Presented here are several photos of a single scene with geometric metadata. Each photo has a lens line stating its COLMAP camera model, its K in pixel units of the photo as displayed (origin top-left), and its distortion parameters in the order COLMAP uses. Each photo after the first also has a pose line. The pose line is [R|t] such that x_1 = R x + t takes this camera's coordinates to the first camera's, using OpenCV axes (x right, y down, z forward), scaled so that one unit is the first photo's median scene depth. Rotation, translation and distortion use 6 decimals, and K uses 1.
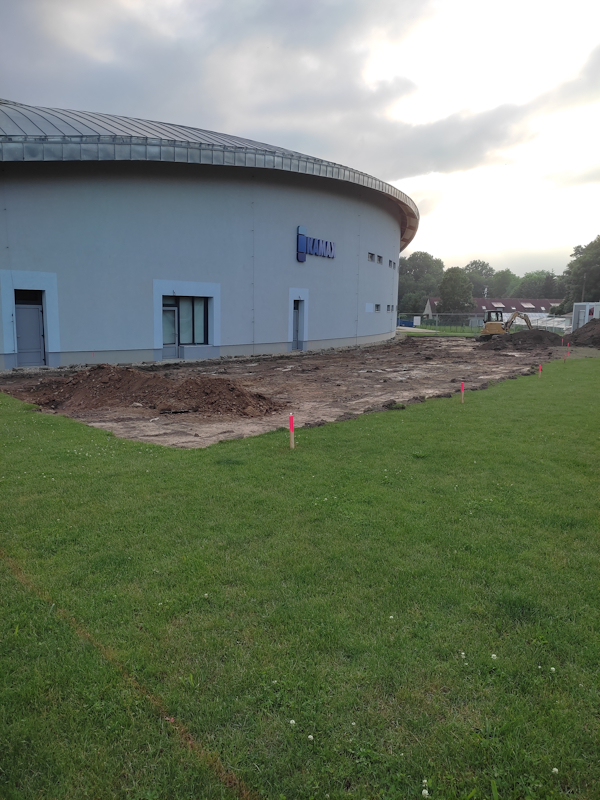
lens RADIAL K [[611.7, 0, 300.0], [0, 611.7, 400.0], [0, 0, 1]] dist [0.062170, 0.000984]
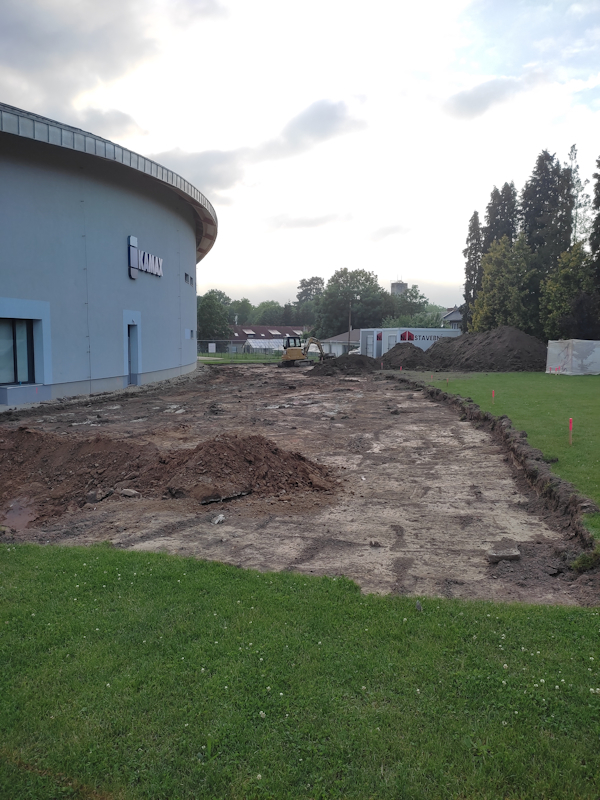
lens RADIAL K [[599.5, 0, 289.4], [0, 599.5, 396.6], [0, 0, 1]] dist [-0.000575, 0.001513]
pose [[0.894913, -0.054845, 0.442858, -0.142337], [0.076190, 0.996626, -0.030535, -0.020625], [-0.439689, 0.061068, 0.896072, 0.153318]]
